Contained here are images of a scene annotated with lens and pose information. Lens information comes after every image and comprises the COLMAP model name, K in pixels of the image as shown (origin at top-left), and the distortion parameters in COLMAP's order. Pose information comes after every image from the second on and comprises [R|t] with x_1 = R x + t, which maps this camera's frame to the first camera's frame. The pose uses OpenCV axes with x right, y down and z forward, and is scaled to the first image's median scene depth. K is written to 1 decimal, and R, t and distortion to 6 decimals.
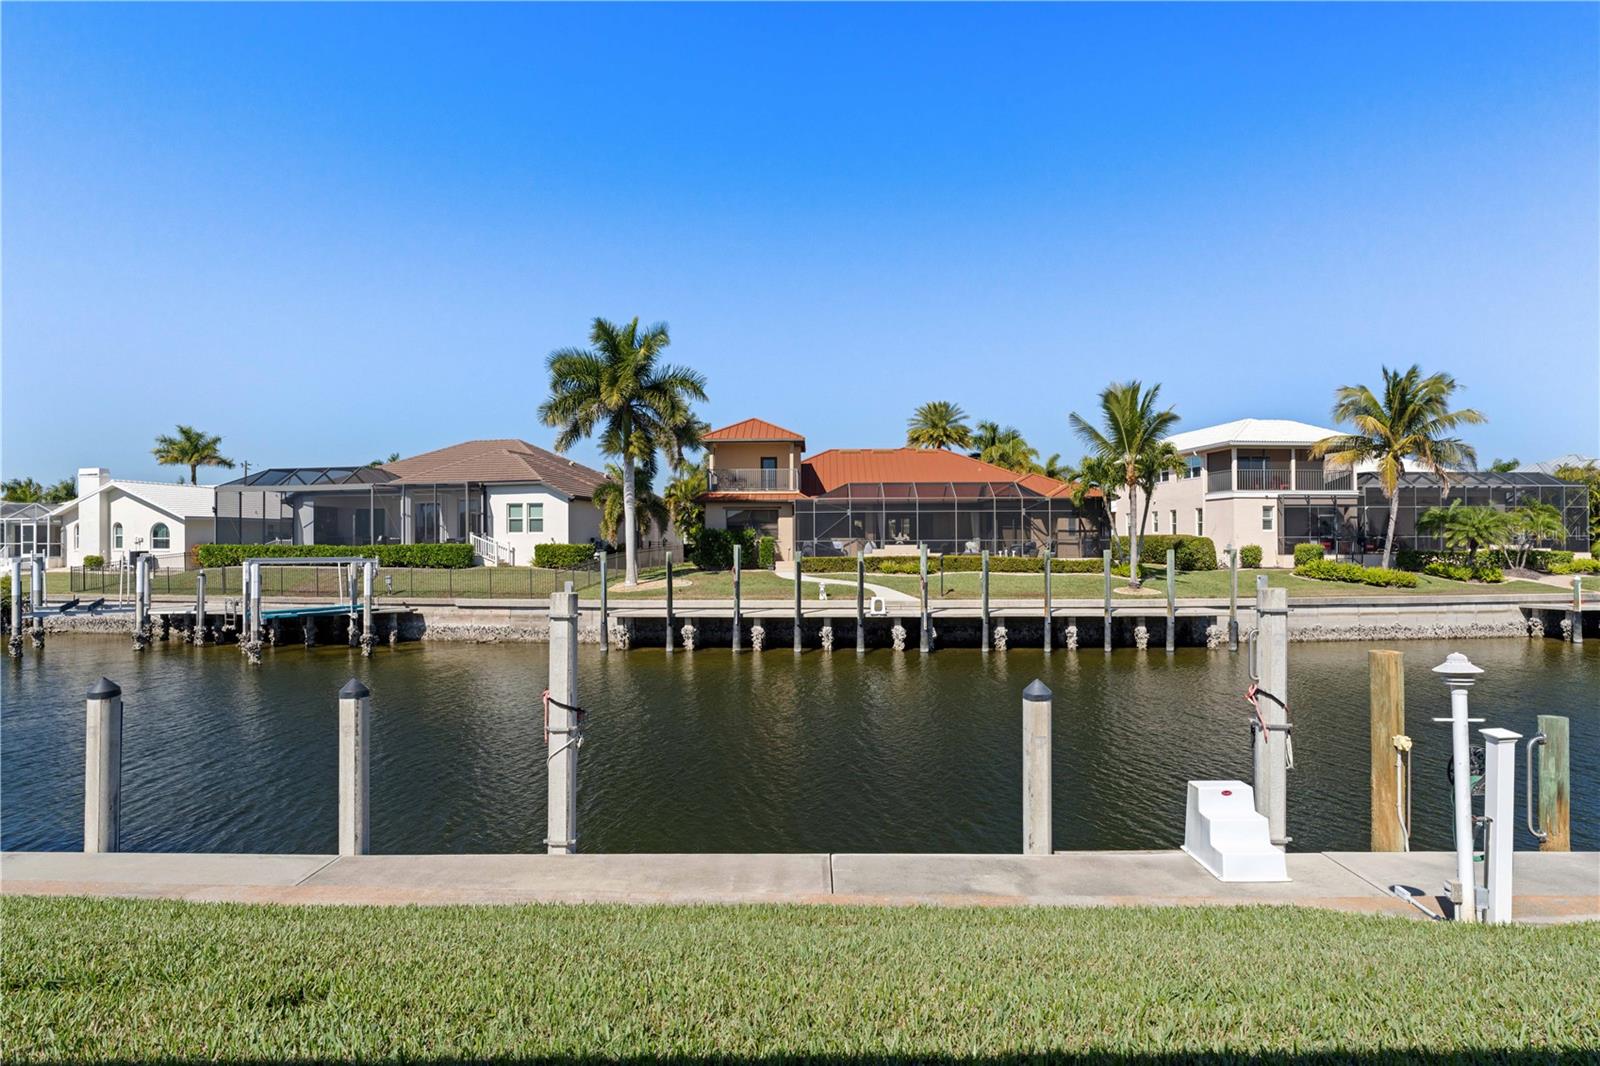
lens RADIAL K [[868.6, 0, 802.0], [0, 868.6, 538.3], [0, 0, 1]] dist [-0.005057, 0.002960]
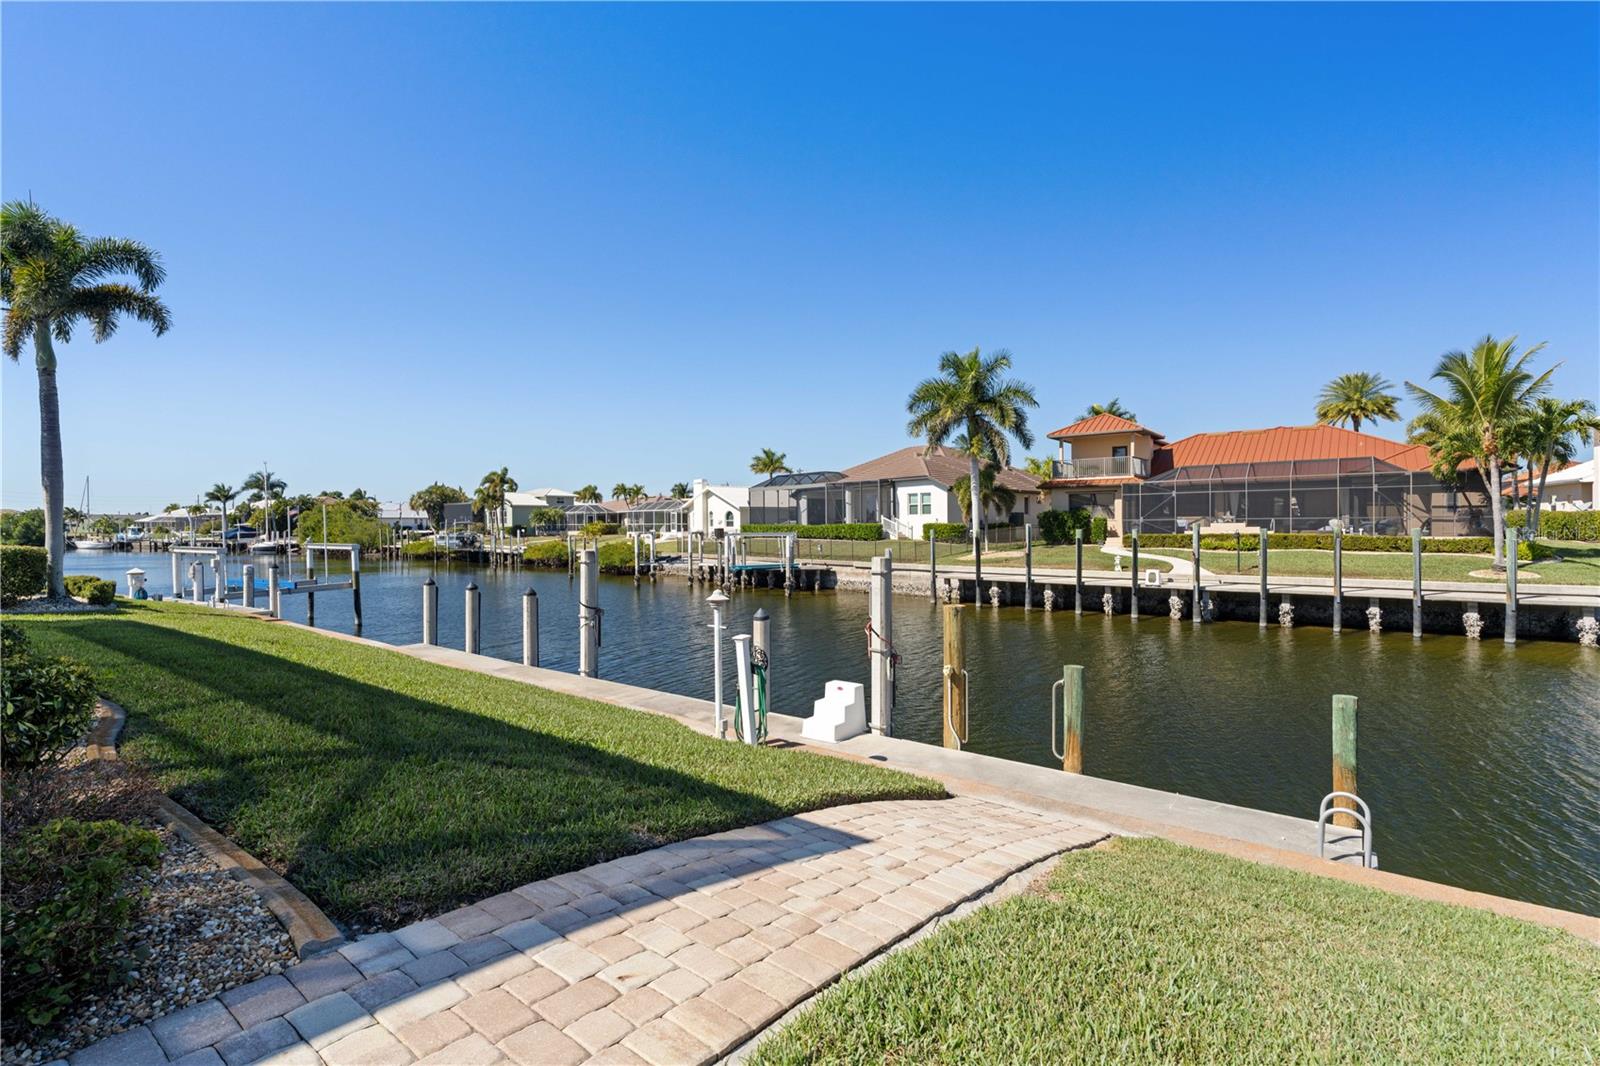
lens RADIAL K [[723.3, 0, 804.9], [0, 723.3, 523.4], [0, 0, 1]] dist [-0.008506, 0.003333]
pose [[0.802408, -0.003355, -0.596766, 0.231043], [0.008382, 0.999949, 0.005649, -0.001107], [0.596717, -0.009535, 0.802395, -0.012182]]
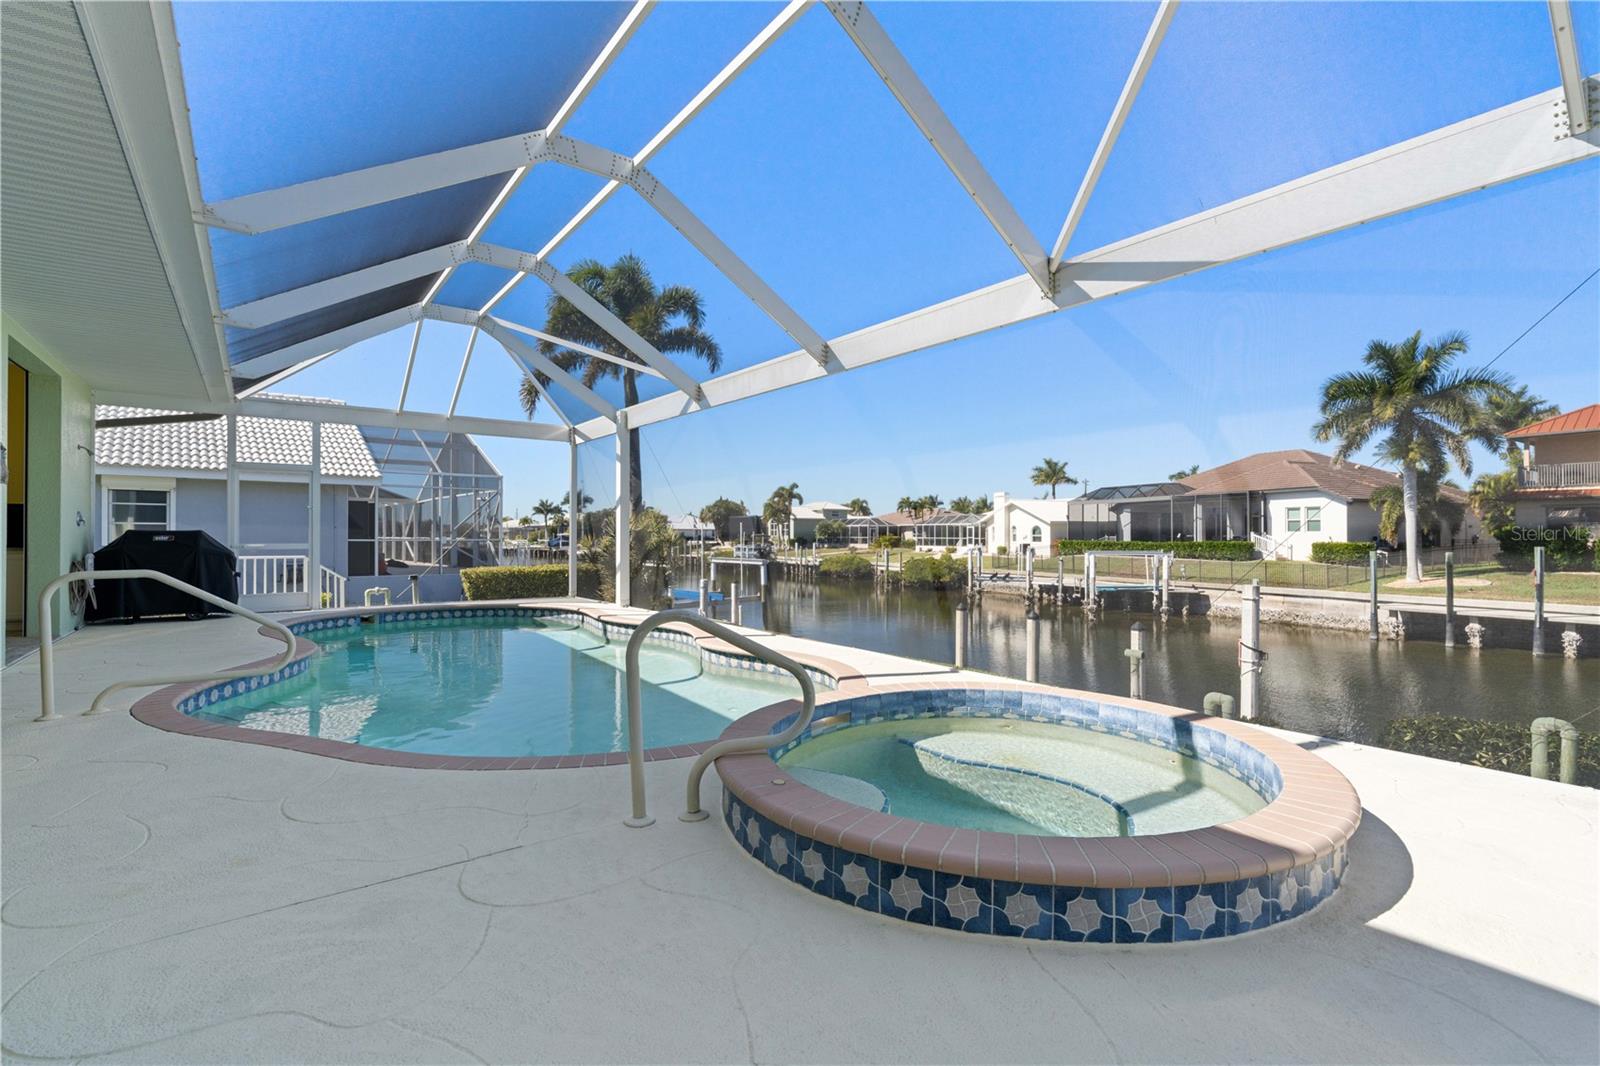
lens RADIAL K [[723.3, 0, 802.6], [0, 723.3, 533.4], [0, 0, 1]] dist [-0.008506, 0.003333]
pose [[0.587331, 0.000305, -0.809347, 0.077045], [0.002892, 0.999993, 0.002475, -0.009866], [0.809342, -0.003795, 0.587326, -0.124147]]
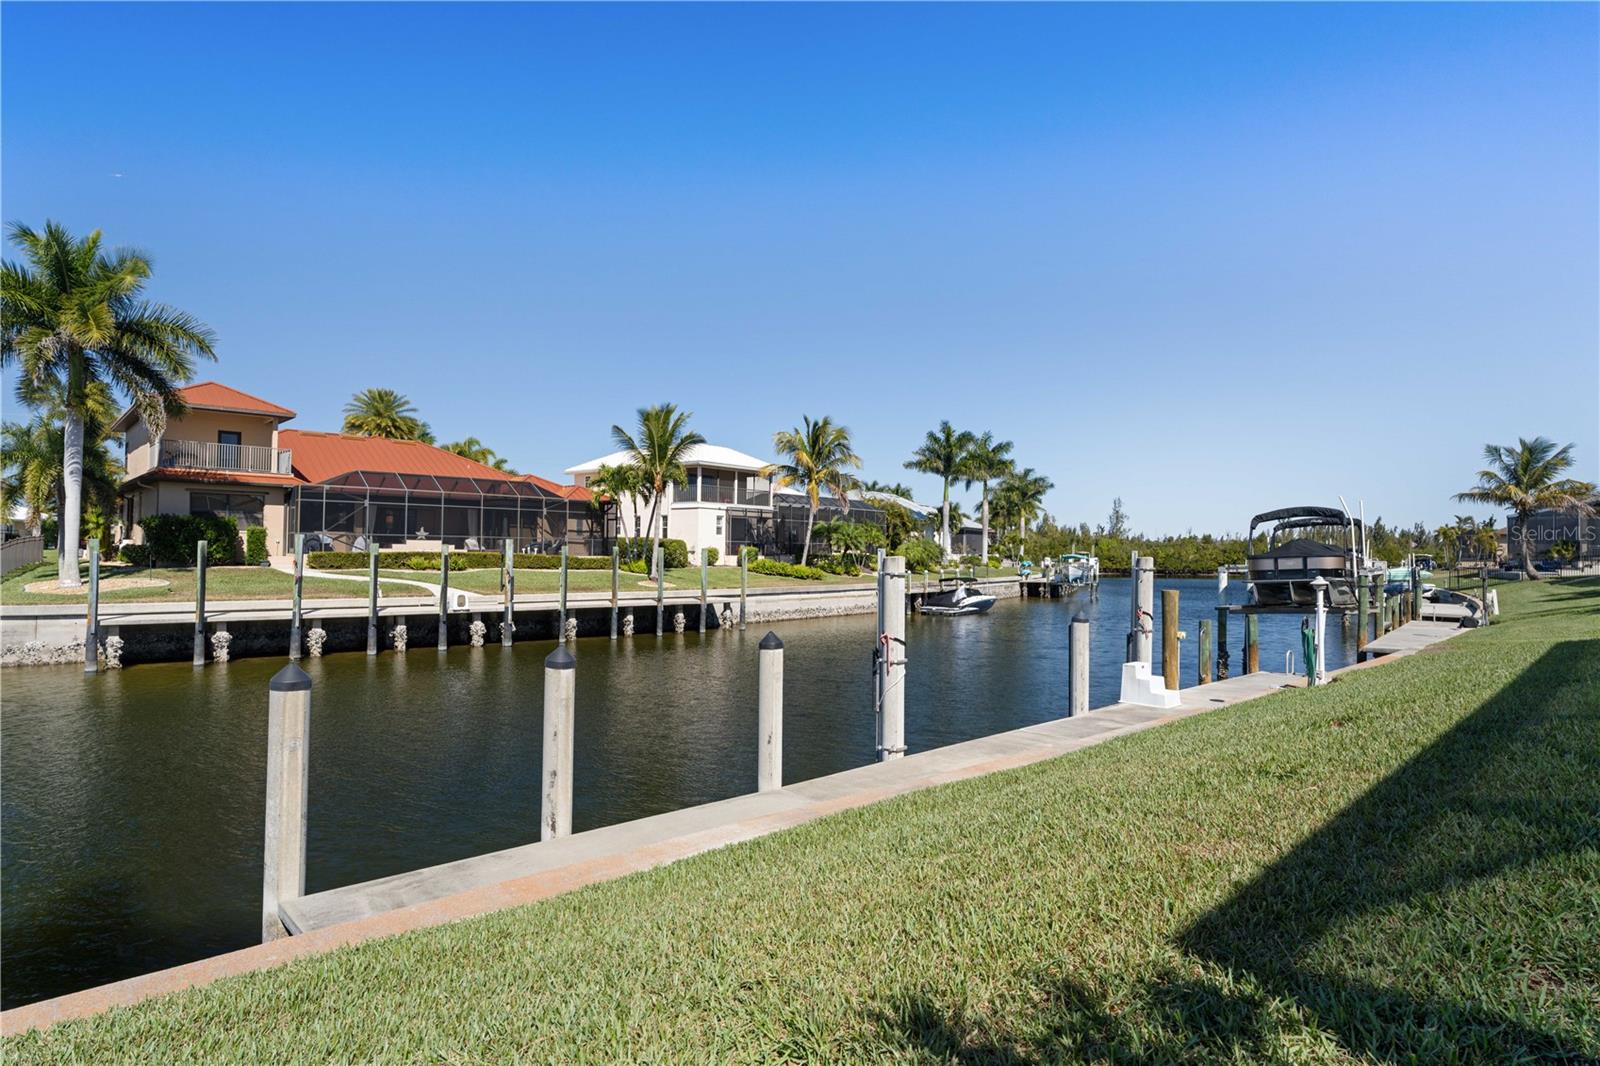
lens RADIAL K [[868.6, 0, 802.1], [0, 868.6, 523.2], [0, 0, 1]] dist [-0.005057, 0.002960]
pose [[0.720906, 0.036369, 0.692078, -0.252720], [-0.019923, 0.999297, -0.031760, 0.011195], [-0.692746, 0.009107, 0.721124, 0.030885]]
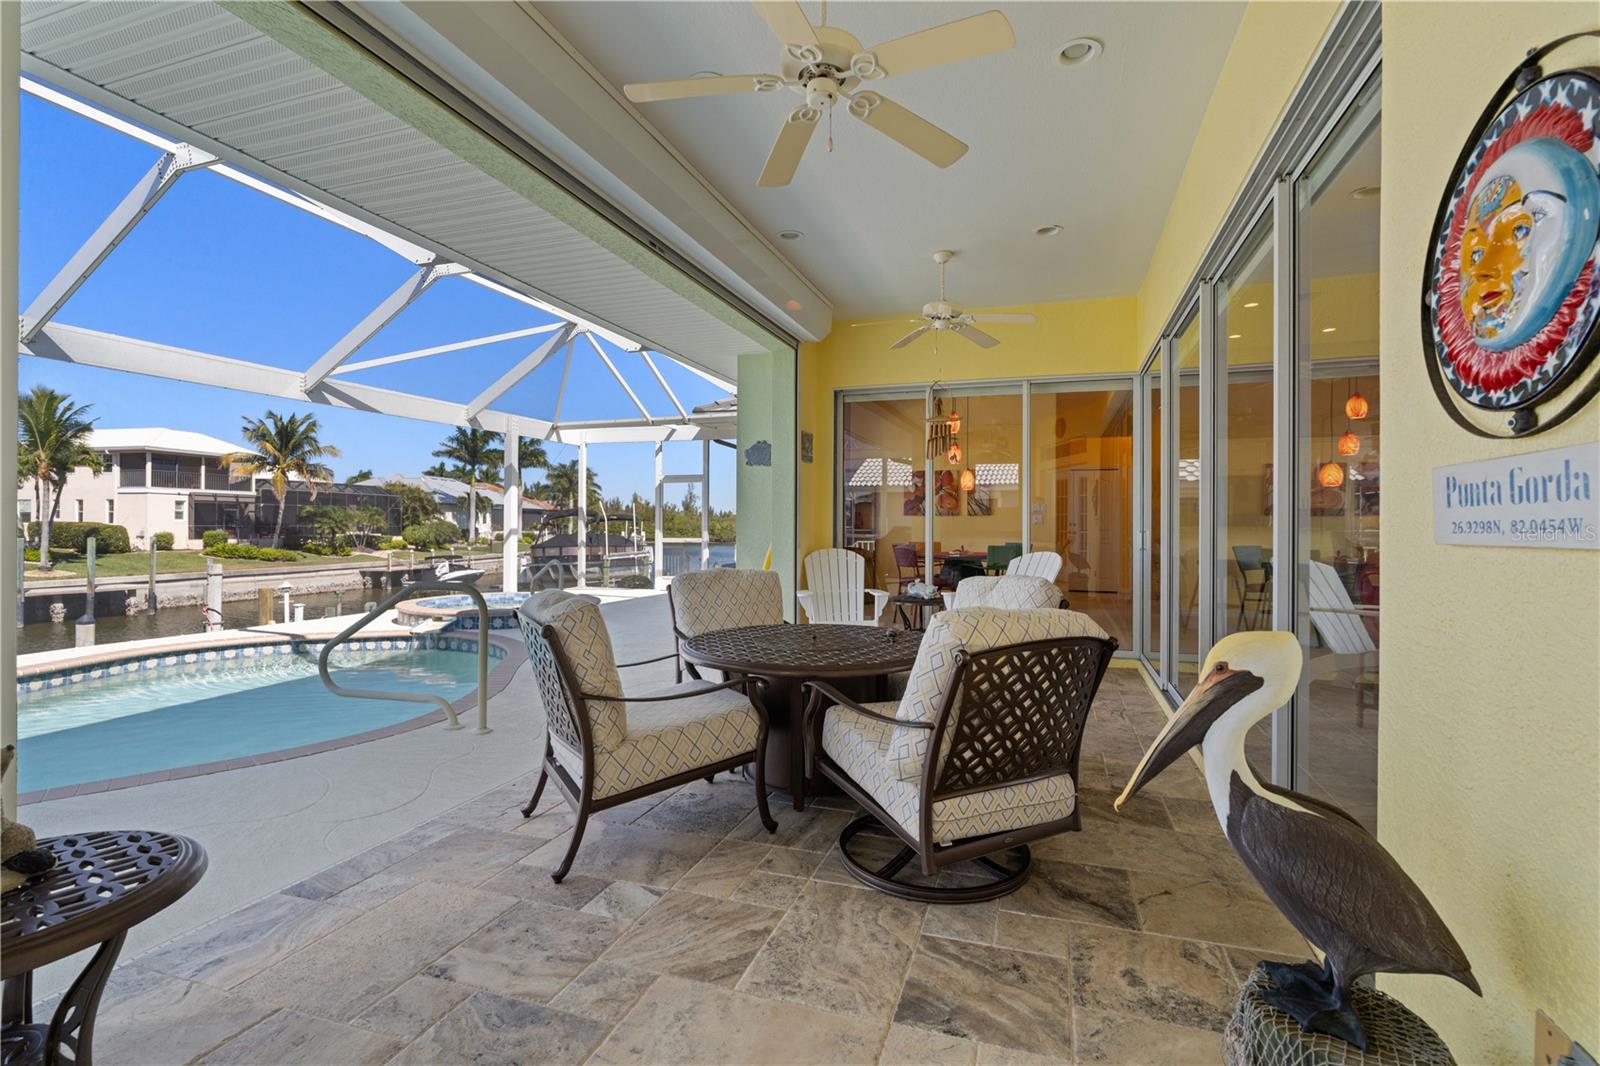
lens RADIAL K [[723.3, 0, 803.8], [0, 723.3, 525.0], [0, 0, 1]] dist [-0.008506, 0.003333]
pose [[0.342663, 0.008894, 0.939416, -0.144523], [-0.015434, 0.999874, -0.003837, -0.012897], [-0.939332, -0.013184, 0.342757, -0.225240]]
